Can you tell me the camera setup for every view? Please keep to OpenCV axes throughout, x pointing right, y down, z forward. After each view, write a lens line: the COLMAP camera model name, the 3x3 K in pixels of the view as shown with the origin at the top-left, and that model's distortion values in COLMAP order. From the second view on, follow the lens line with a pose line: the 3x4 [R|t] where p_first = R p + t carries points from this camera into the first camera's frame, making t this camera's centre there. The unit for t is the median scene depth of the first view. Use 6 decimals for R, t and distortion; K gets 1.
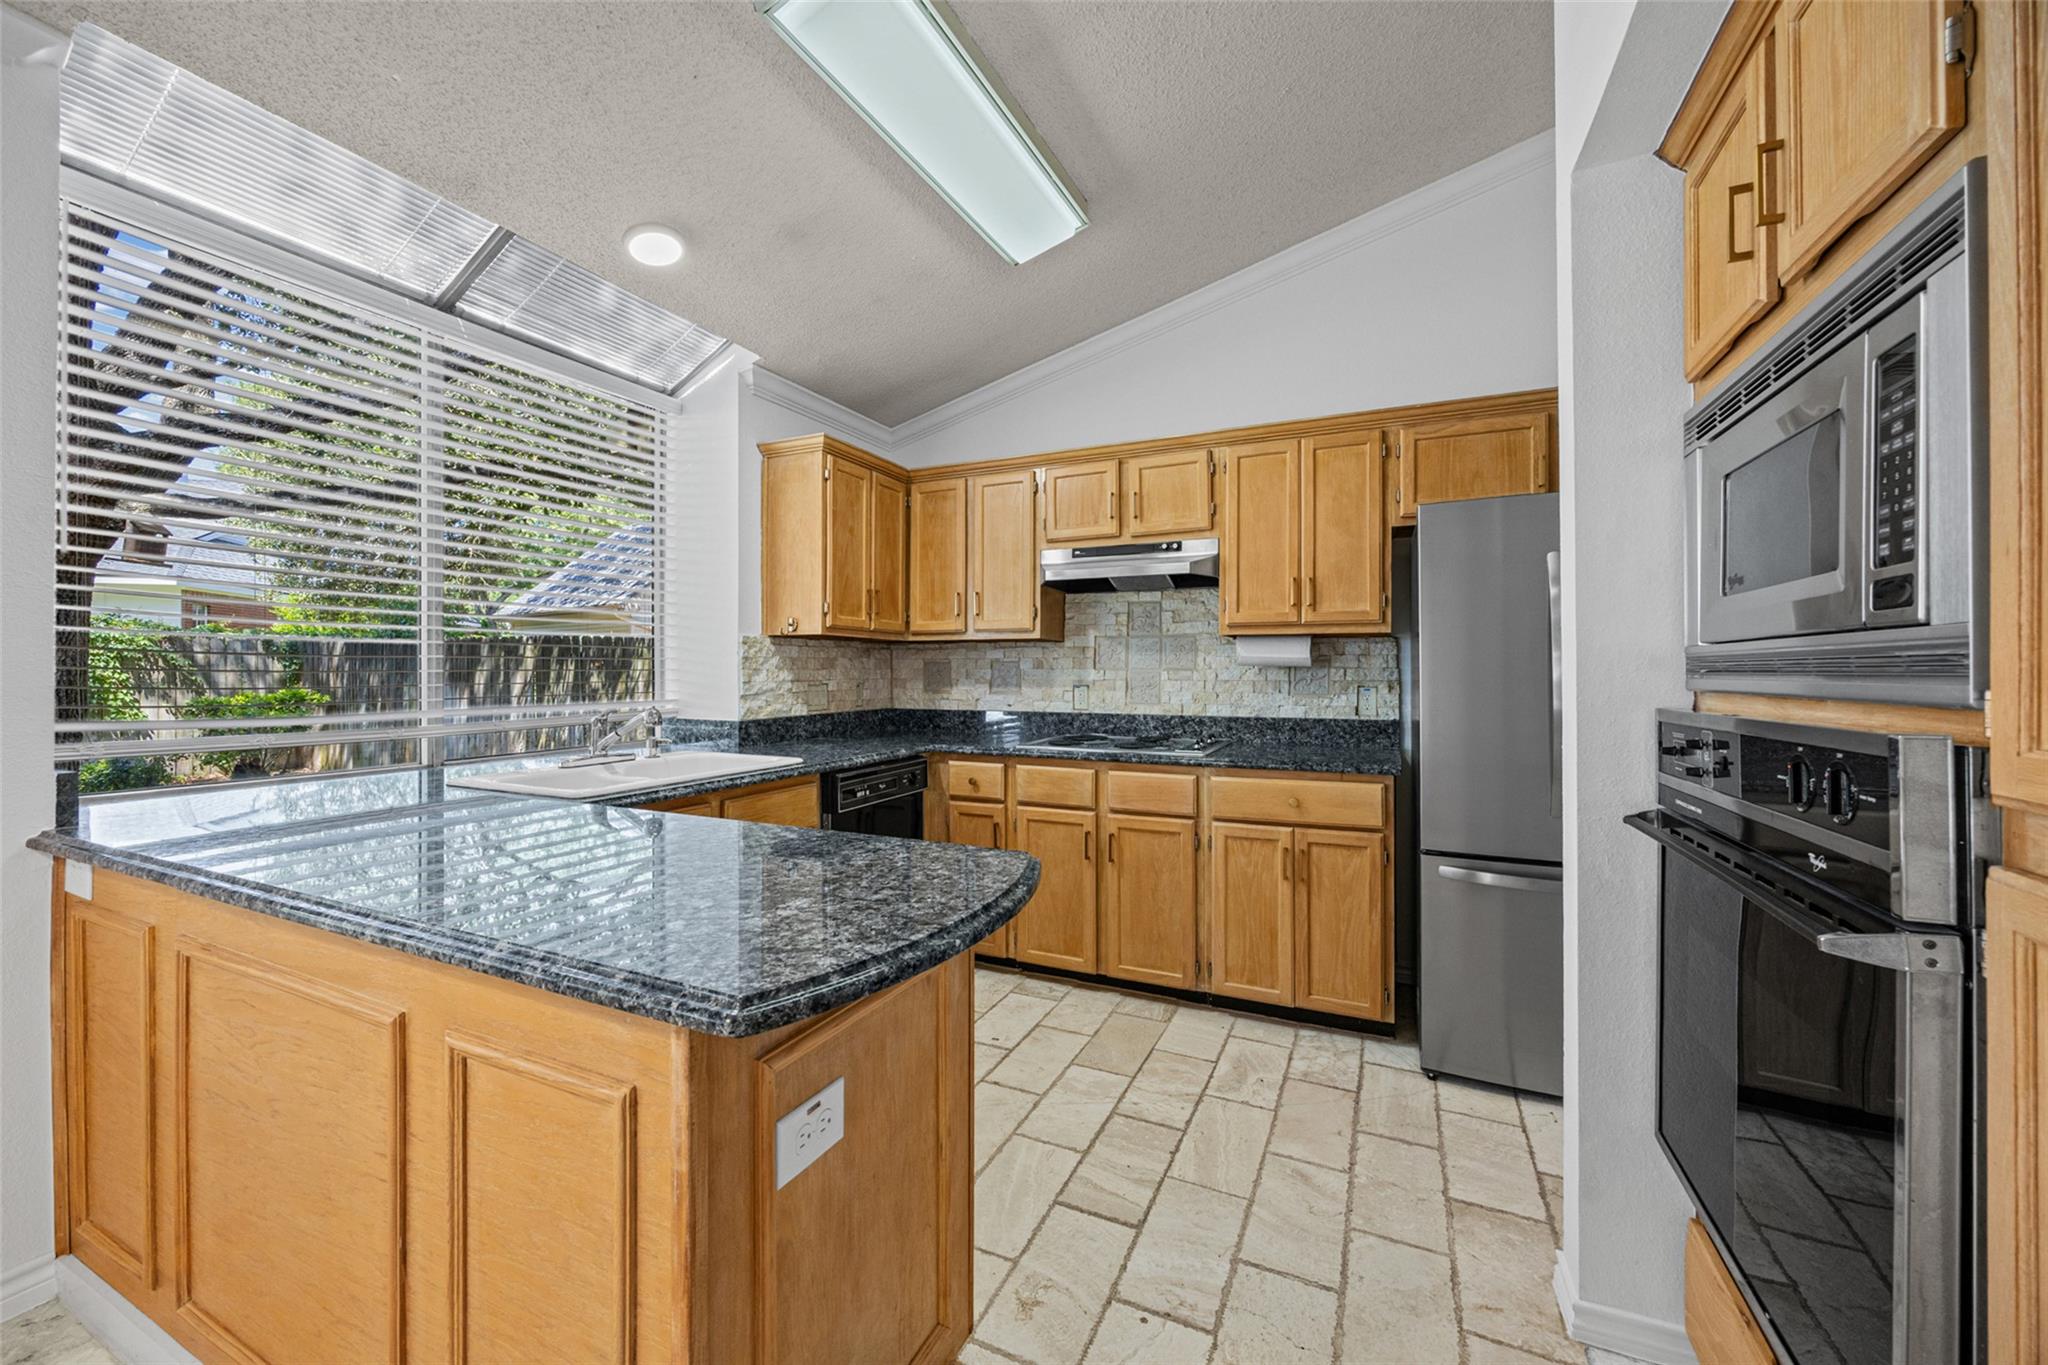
lens RADIAL K [[801.3, 0, 1018.6], [0, 801.3, 670.3], [0, 0, 1]] dist [0.000452, 0.000510]
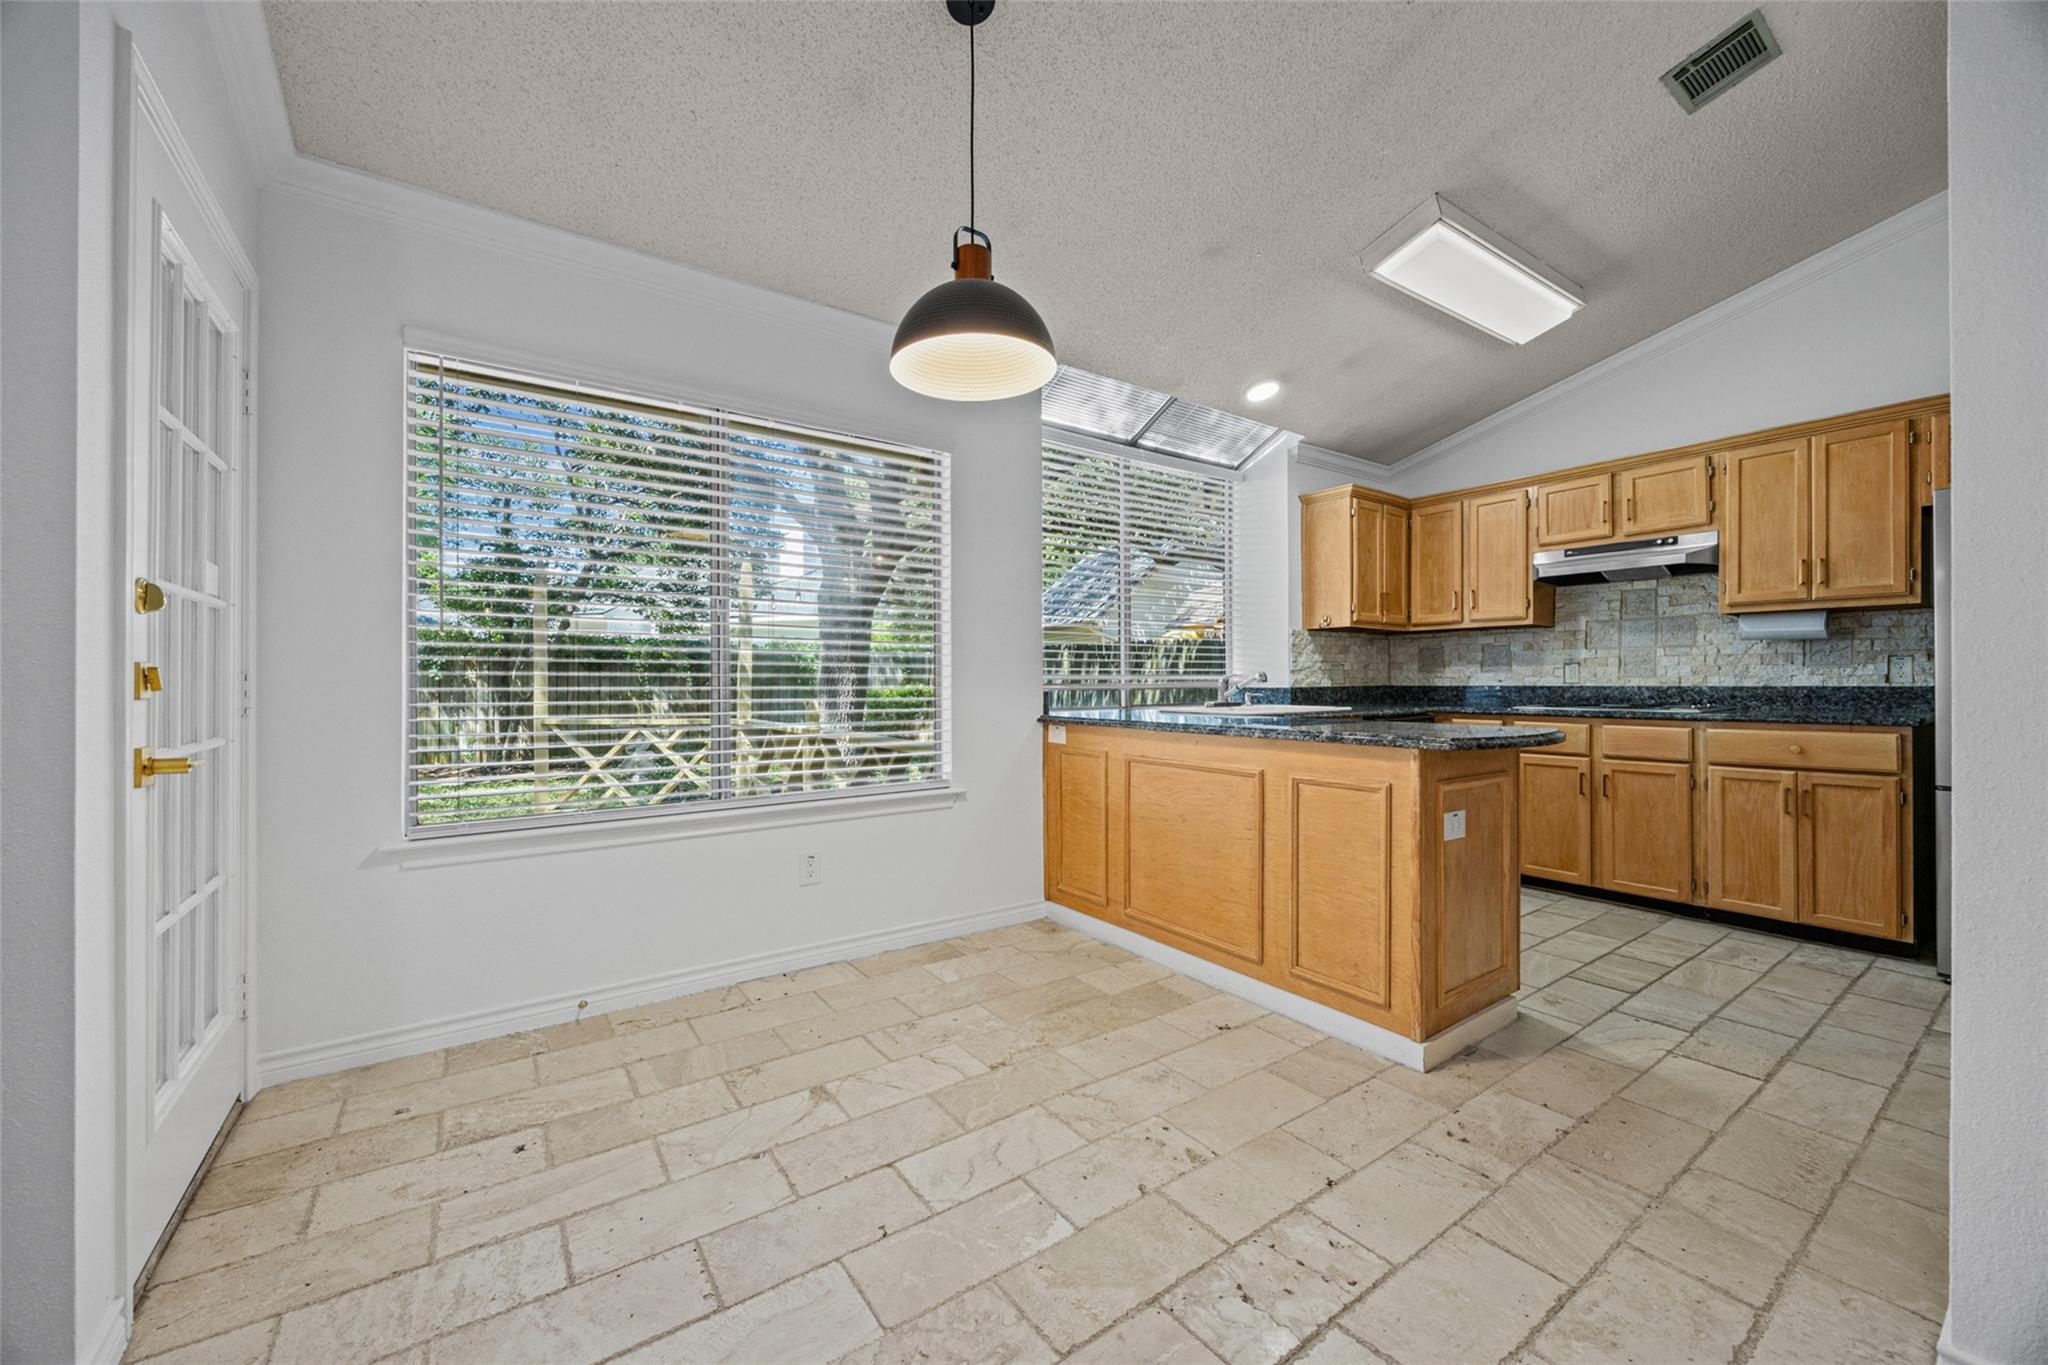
lens RADIAL K [[801.3, 0, 1011.2], [0, 801.3, 686.4], [0, 0, 1]] dist [0.000452, 0.000510]
pose [[0.872561, -0.002471, -0.488499, -0.077814], [0.004630, 0.999984, 0.003213, 0.052777], [0.488484, -0.005066, 0.872558, -0.517262]]
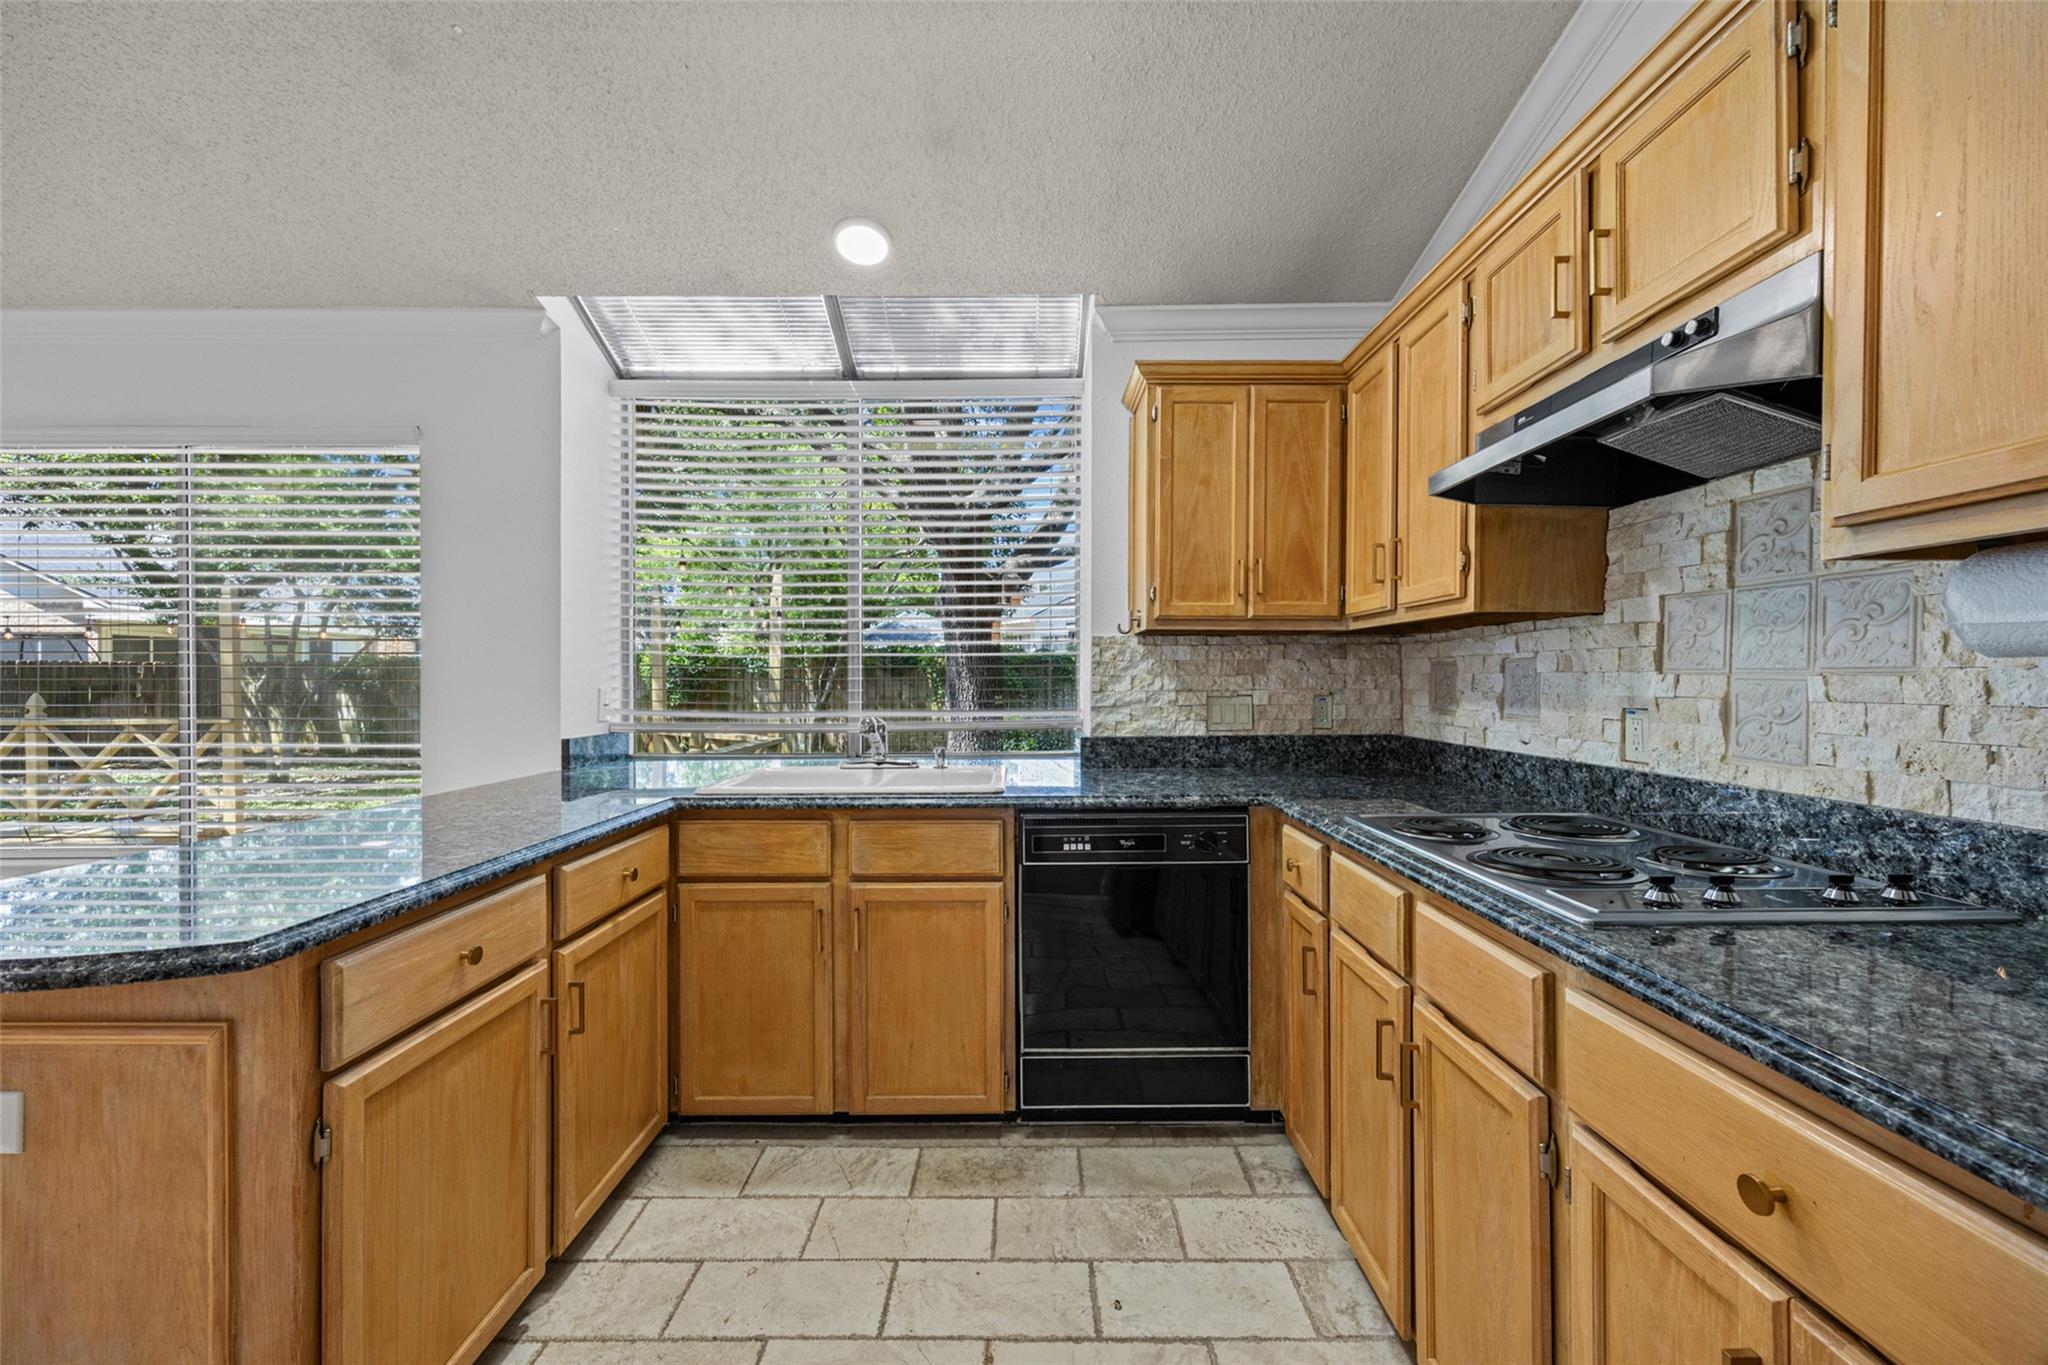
lens RADIAL K [[820.8, 0, 1025.7], [0, 820.8, 683.0], [0, 0, 1]] dist [0.001716, -0.000287]
pose [[0.417329, 0.003603, -0.908748, 0.407493], [0.002291, 0.999985, 0.005017, 0.001669], [0.908752, -0.004176, 0.417315, 0.574746]]
